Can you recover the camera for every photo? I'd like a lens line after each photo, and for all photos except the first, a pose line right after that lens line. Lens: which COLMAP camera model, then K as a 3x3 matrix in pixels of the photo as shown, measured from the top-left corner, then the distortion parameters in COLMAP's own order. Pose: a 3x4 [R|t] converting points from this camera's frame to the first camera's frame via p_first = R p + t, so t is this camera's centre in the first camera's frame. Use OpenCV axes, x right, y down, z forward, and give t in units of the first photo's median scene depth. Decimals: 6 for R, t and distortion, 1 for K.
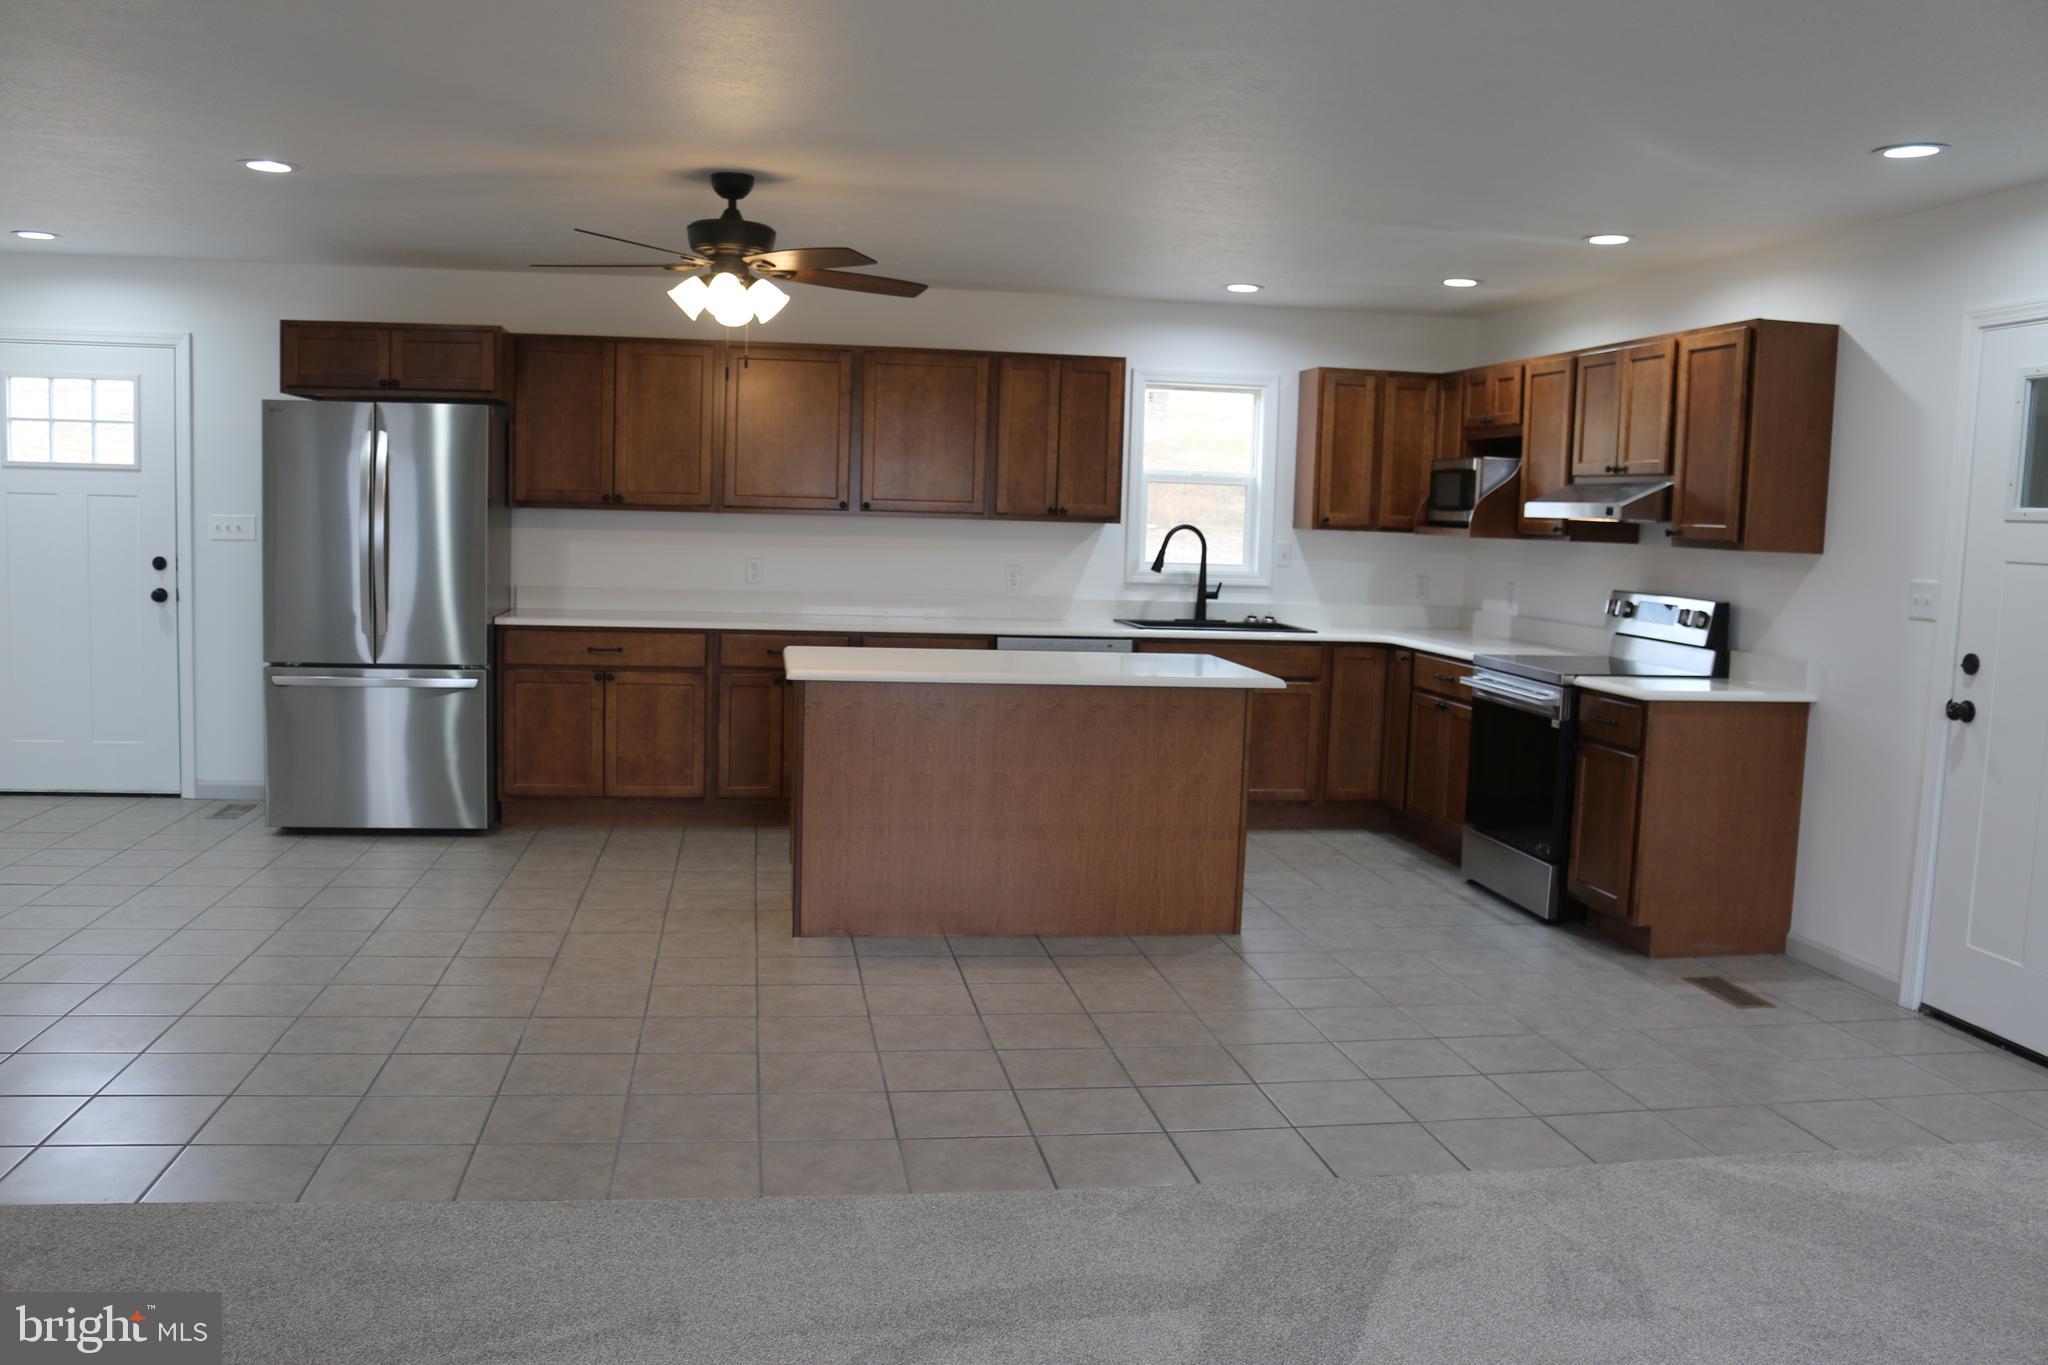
lens RADIAL K [[1695.1, 0, 1009.0], [0, 1695.1, 684.2], [0, 0, 1]] dist [-0.160493, 0.137014]
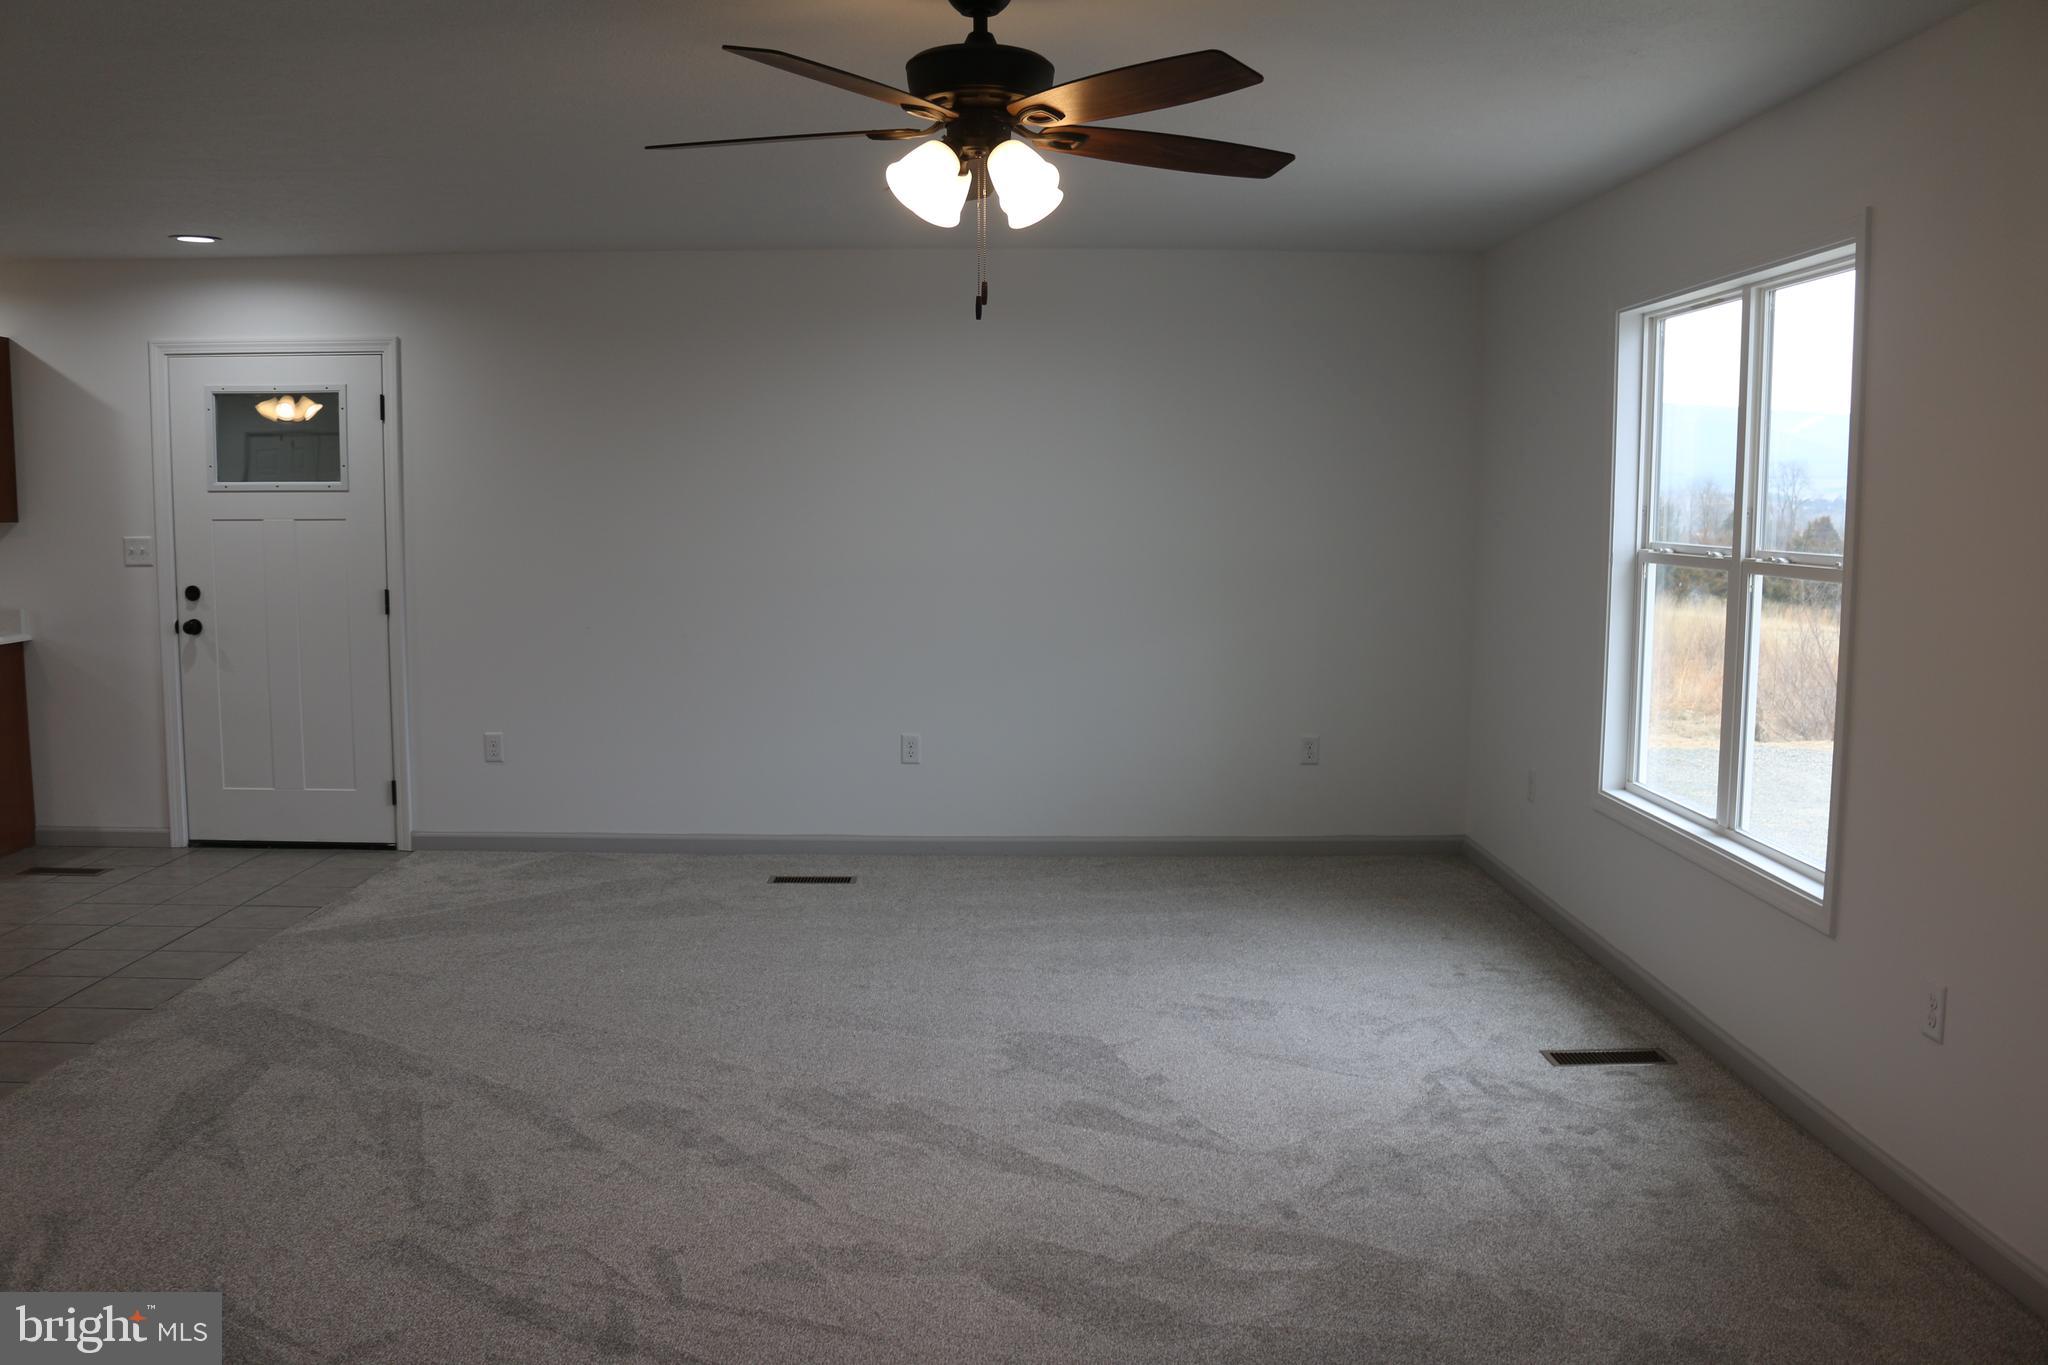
lens RADIAL K [[1695.1, 0, 1009.0], [0, 1695.1, 684.2], [0, 0, 1]] dist [-0.160493, 0.137014]
pose [[0.177406, -0.144470, 0.973476, -0.679487], [0.103860, 0.986391, 0.127459, -0.042363], [-0.978642, 0.078494, 0.189996, 0.040502]]
